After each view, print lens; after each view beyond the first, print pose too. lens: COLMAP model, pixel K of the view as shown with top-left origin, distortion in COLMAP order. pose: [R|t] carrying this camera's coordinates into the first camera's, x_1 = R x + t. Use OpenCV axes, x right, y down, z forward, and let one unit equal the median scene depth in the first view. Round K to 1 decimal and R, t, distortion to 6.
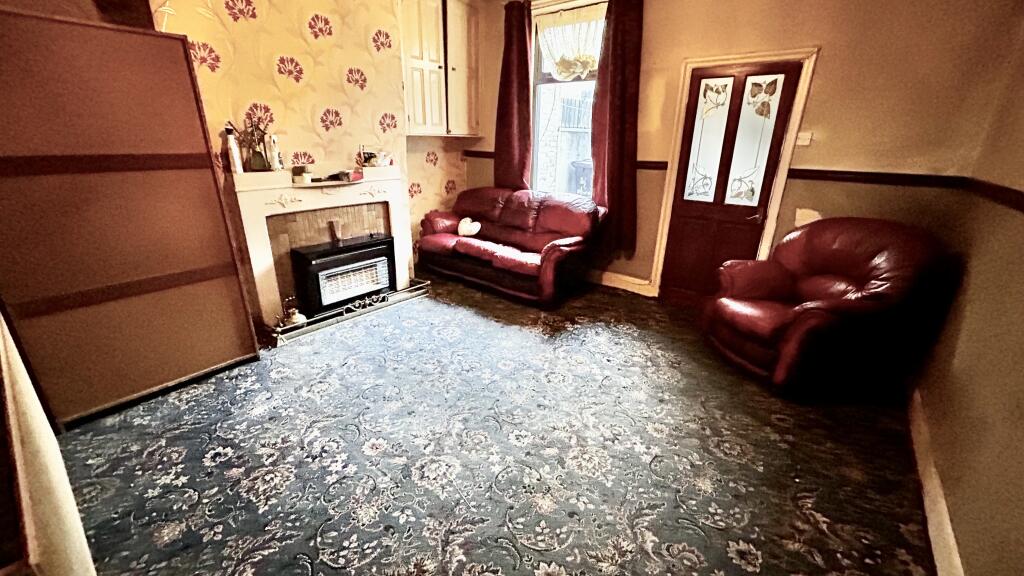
lens RADIAL K [[414.2, 0, 512.0], [0, 414.2, 288.0], [0, 0, 1]] dist [0.002122, 0.000344]
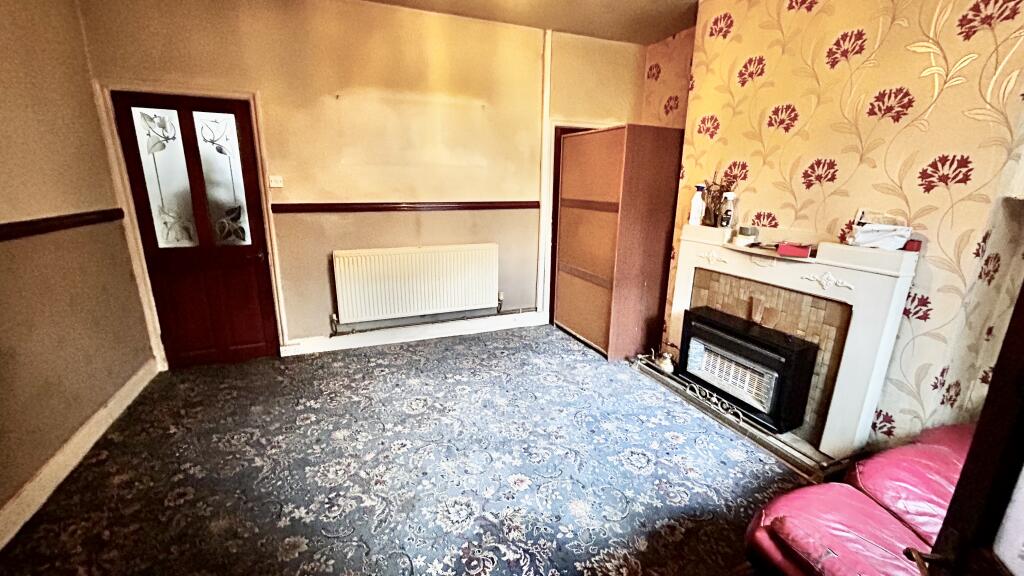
lens RADIAL K [[414.2, 0, 512.0], [0, 414.2, 288.0], [0, 0, 1]] dist [0.002122, 0.000344]
pose [[-0.479489, 0.199095, -0.854665, 0.504280], [-0.321373, 0.866426, 0.382133, -0.359945], [0.816584, 0.457895, -0.351458, 0.967949]]
